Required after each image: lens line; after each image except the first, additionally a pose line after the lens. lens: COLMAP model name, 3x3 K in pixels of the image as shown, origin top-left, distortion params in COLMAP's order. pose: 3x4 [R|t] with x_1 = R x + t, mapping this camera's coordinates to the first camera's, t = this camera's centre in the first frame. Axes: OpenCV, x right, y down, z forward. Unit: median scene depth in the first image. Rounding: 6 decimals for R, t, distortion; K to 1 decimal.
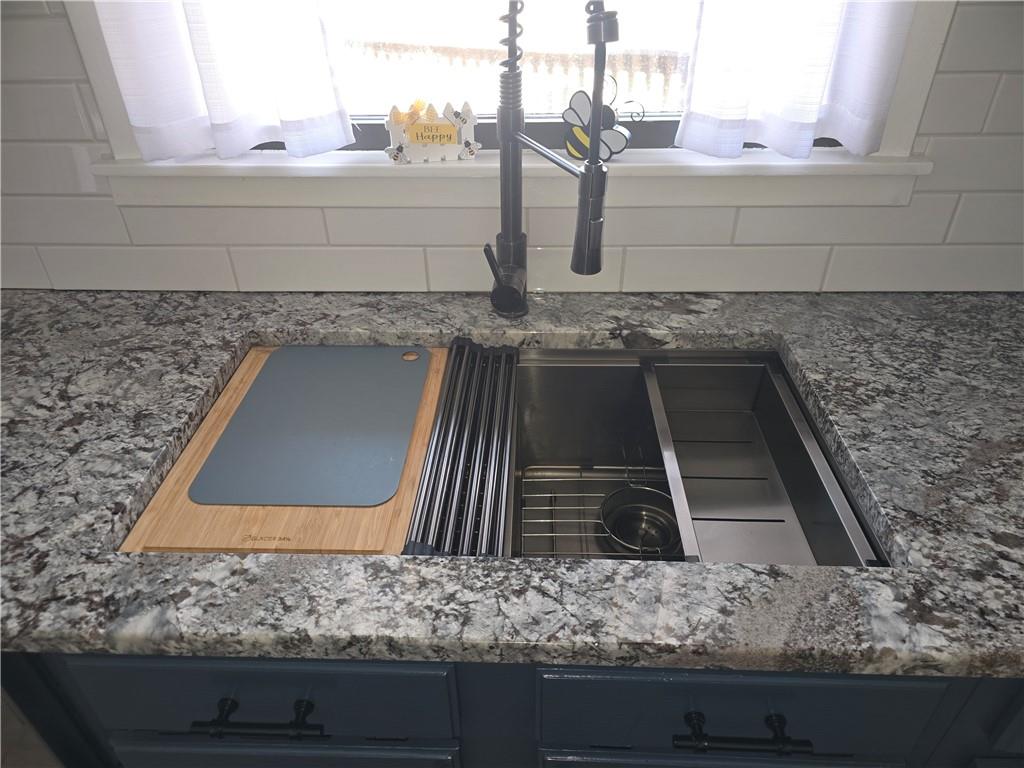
lens RADIAL K [[681.5, 0, 511.2], [0, 681.5, 384.3], [0, 0, 1]] dist [0.036241, -0.029030]
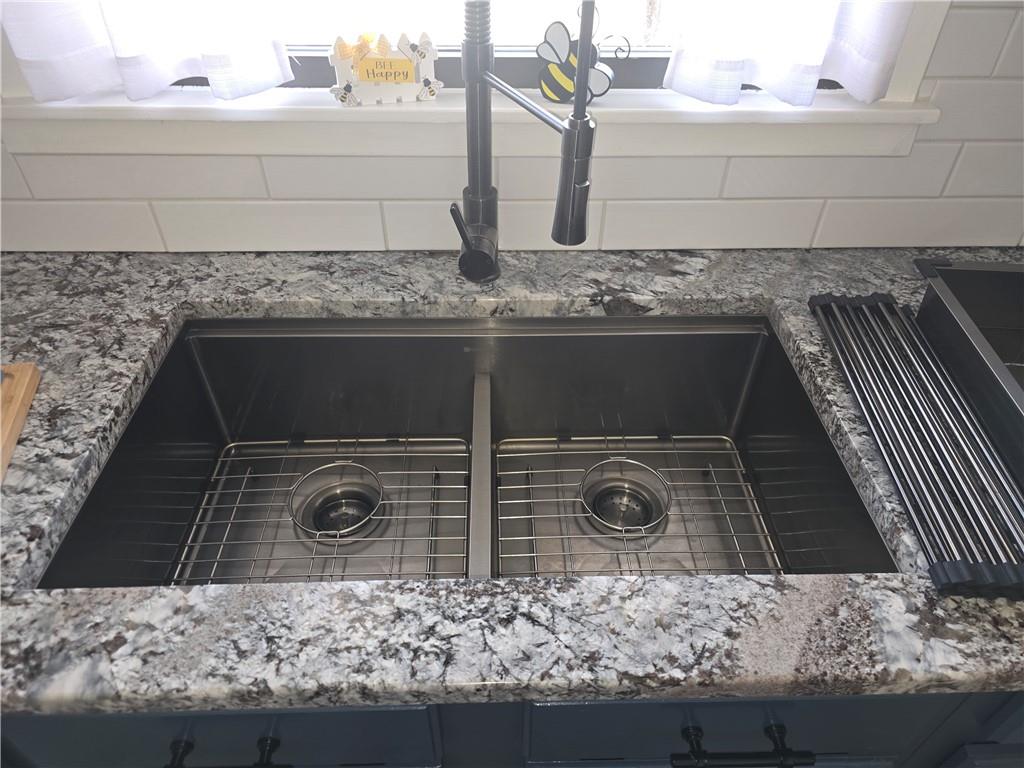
lens RADIAL K [[681.5, 0, 520.5], [0, 681.5, 386.8], [0, 0, 1]] dist [0.036241, -0.029030]
pose [[0.997113, -0.023173, 0.072304, -0.021710], [0.014821, 0.993373, 0.113977, -0.081430], [-0.074466, -0.112576, 0.990849, 0.110502]]
